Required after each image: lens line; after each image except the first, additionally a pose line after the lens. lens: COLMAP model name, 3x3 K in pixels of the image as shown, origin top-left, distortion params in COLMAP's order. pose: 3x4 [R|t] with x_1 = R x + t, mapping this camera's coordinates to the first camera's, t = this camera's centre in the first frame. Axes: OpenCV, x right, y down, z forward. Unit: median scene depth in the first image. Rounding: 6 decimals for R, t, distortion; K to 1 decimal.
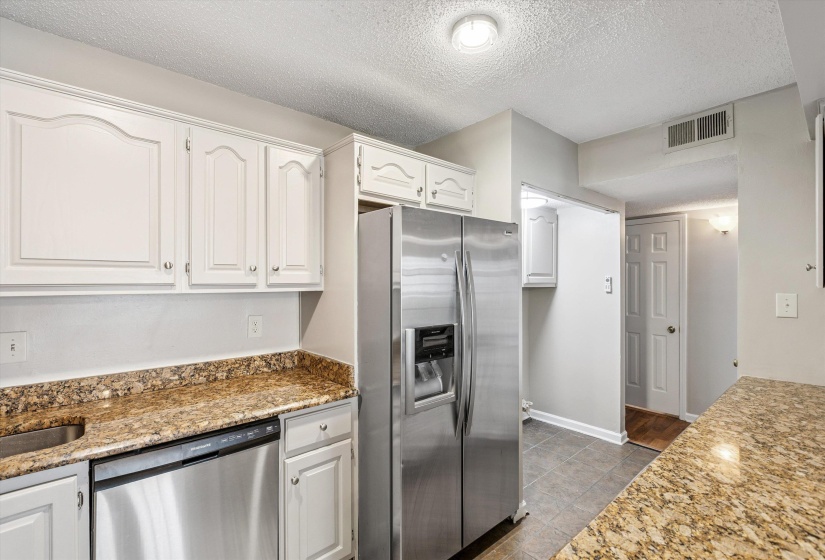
lens RADIAL K [[373.4, 0, 409.7], [0, 373.4, 278.9], [0, 0, 1]] dist [0.001130, -0.000316]
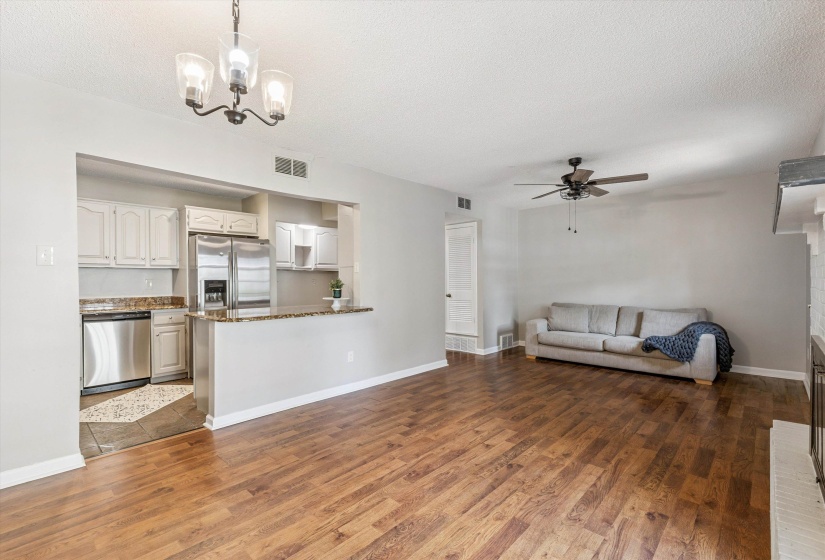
lens RADIAL K [[373.4, 0, 410.8], [0, 373.4, 279.5], [0, 0, 1]] dist [0.001130, -0.000316]
pose [[0.995774, -0.008748, 0.091419, 1.193080], [0.008394, 0.999956, 0.004255, 0.121839], [-0.091452, -0.003470, 0.995803, -1.749077]]
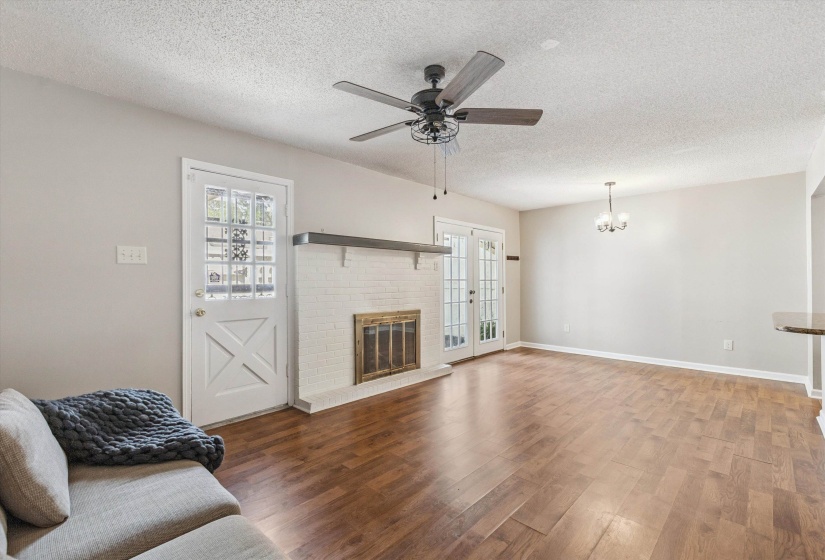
lens RADIAL K [[373.4, 0, 405.9], [0, 373.4, 278.5], [0, 0, 1]] dist [0.001130, -0.000316]
pose [[-0.996653, -0.002298, -0.081713, 2.607008], [-0.001804, 0.999980, -0.006116, 0.137383], [0.081725, -0.005948, -0.996637, 1.699299]]
